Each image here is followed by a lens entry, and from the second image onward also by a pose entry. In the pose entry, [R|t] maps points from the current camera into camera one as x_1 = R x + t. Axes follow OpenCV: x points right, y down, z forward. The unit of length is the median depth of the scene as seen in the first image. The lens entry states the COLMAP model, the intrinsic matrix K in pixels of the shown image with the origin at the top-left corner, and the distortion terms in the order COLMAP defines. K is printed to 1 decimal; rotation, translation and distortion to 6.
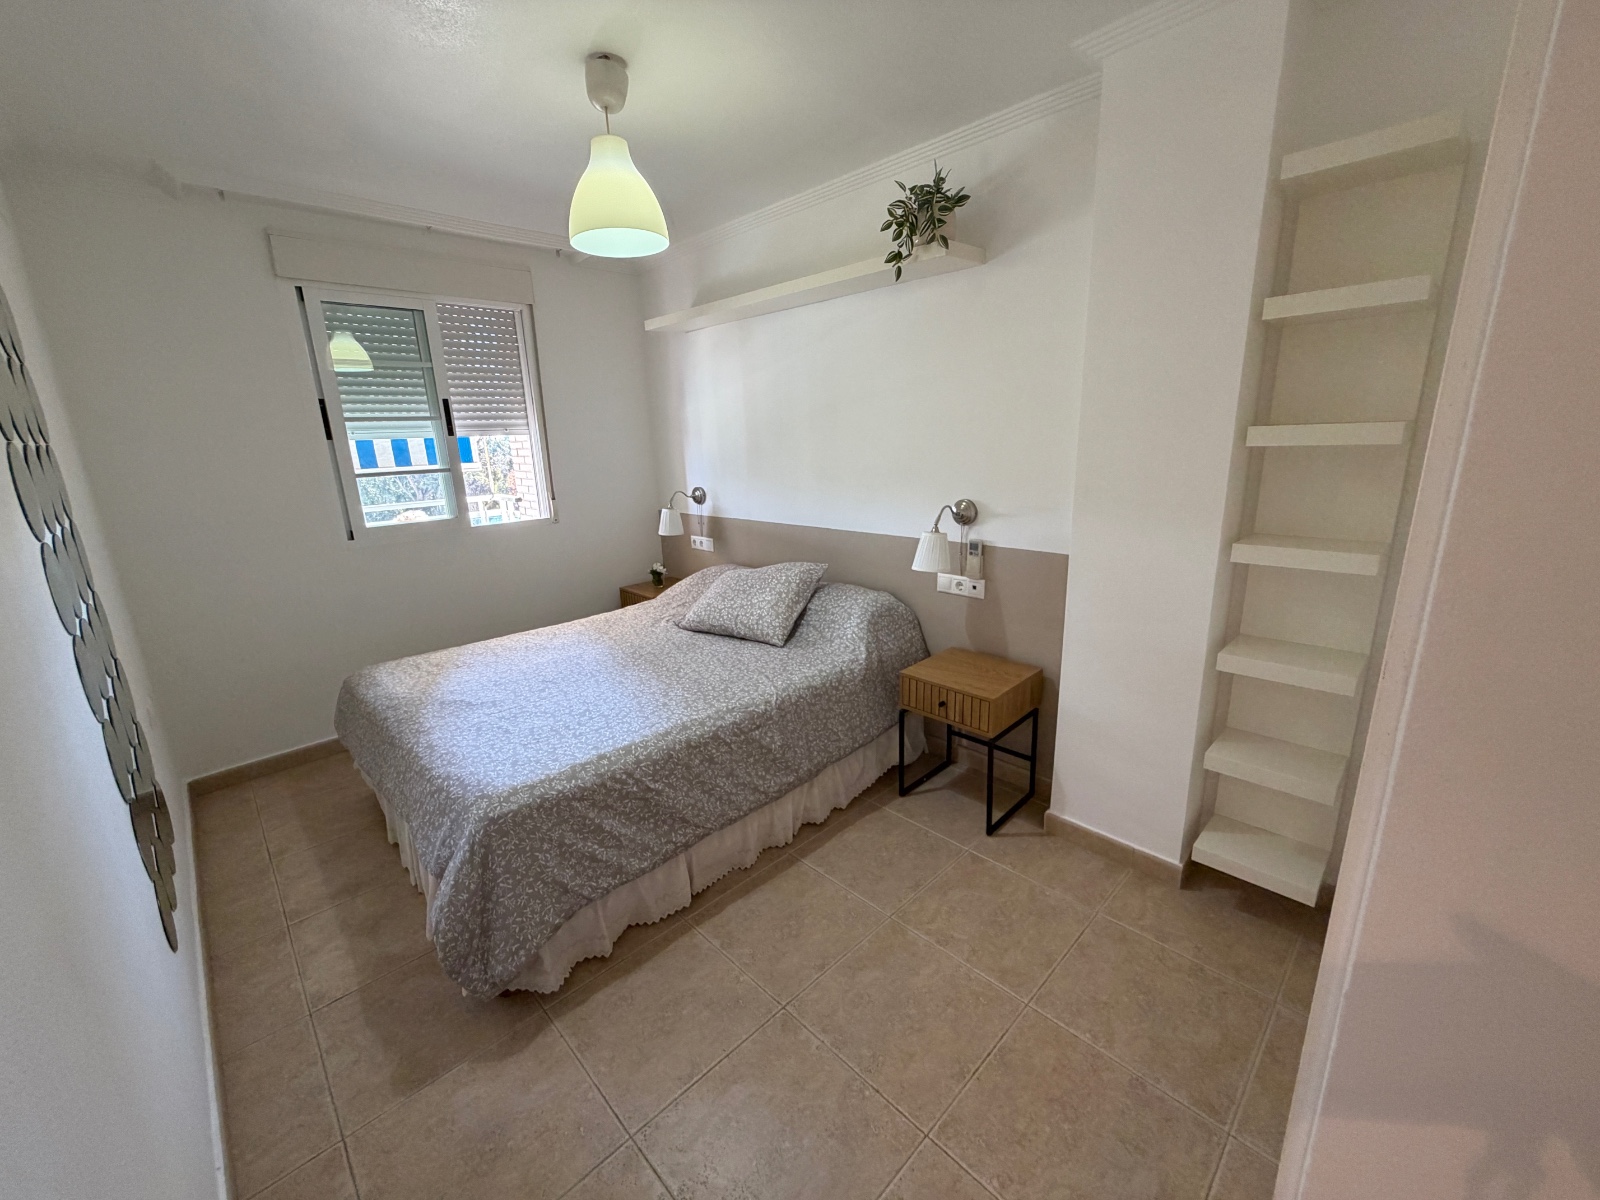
lens RADIAL K [[639.4, 0, 796.9], [0, 639.4, 594.6], [0, 0, 1]] dist [-0.000750, 0.000217]
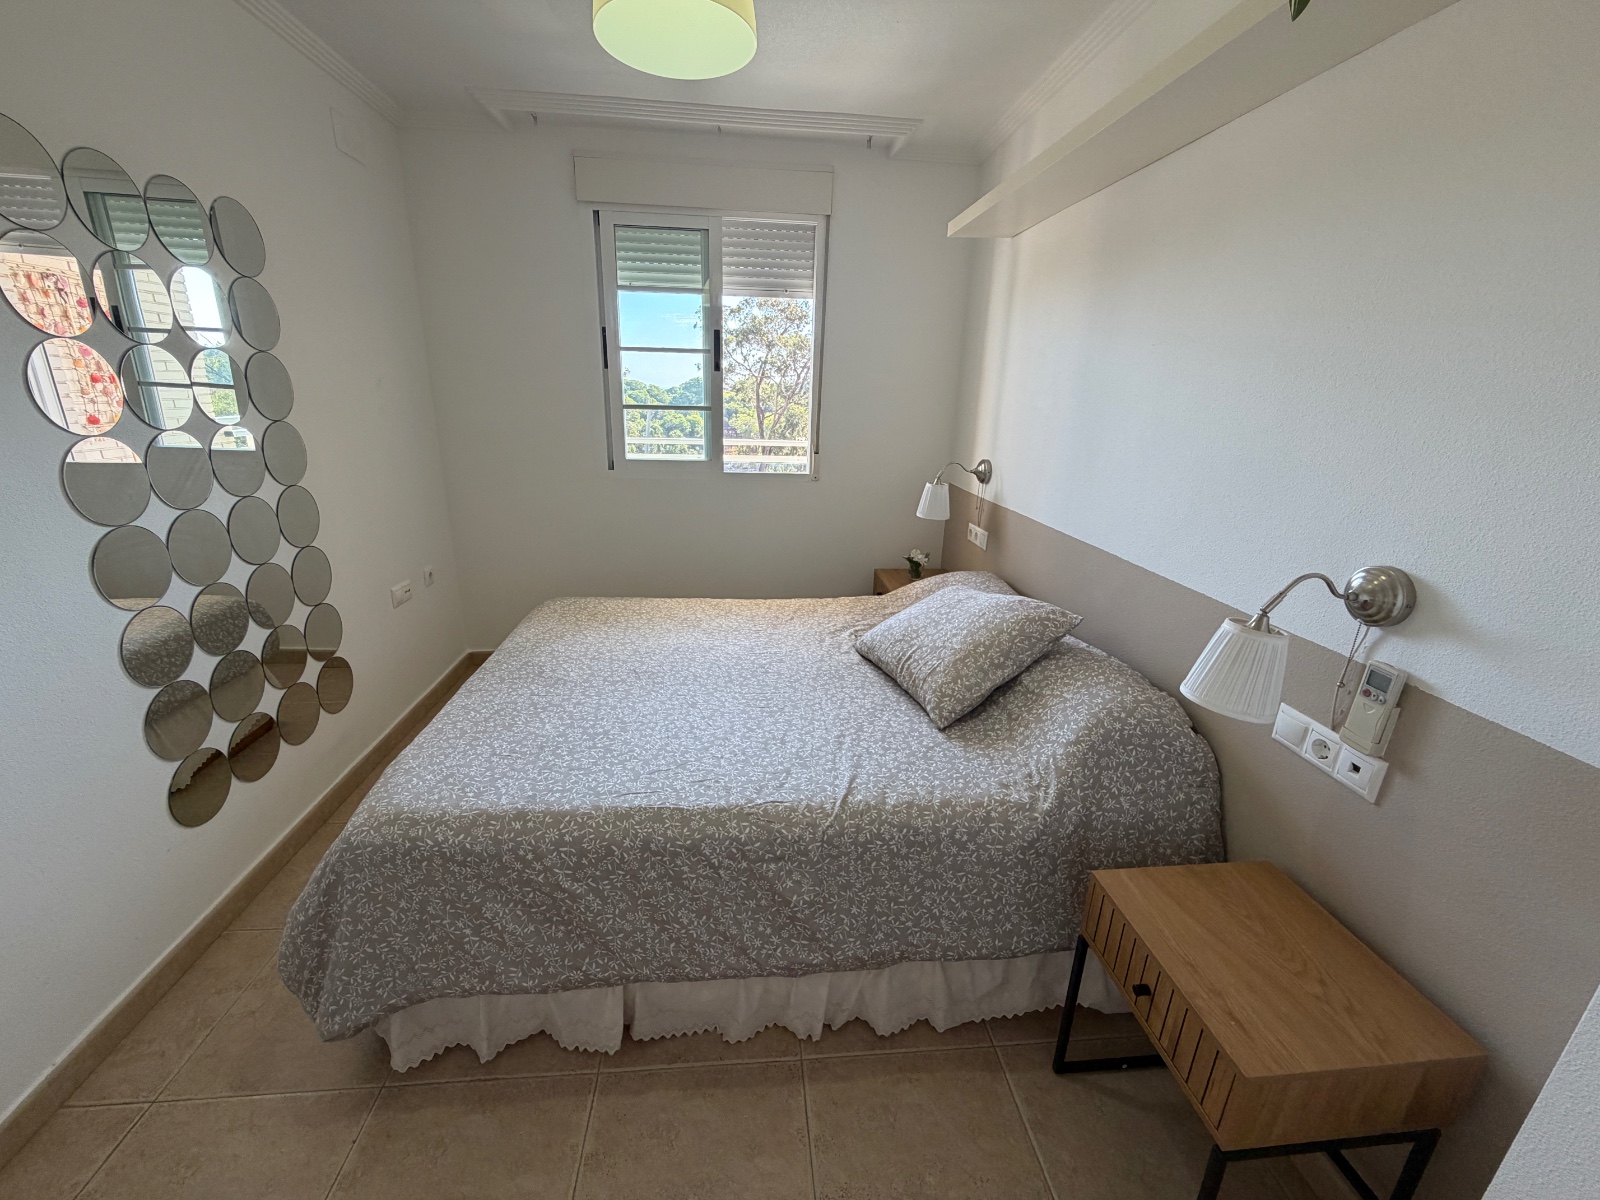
lens RADIAL K [[639.4, 0, 798.2], [0, 639.4, 597.1], [0, 0, 1]] dist [-0.000750, 0.000217]
pose [[0.774231, 0.248460, -0.582095, 0.210169], [-0.207213, 0.968542, 0.137802, -0.106392], [0.598021, 0.013927, 0.801359, 0.426755]]
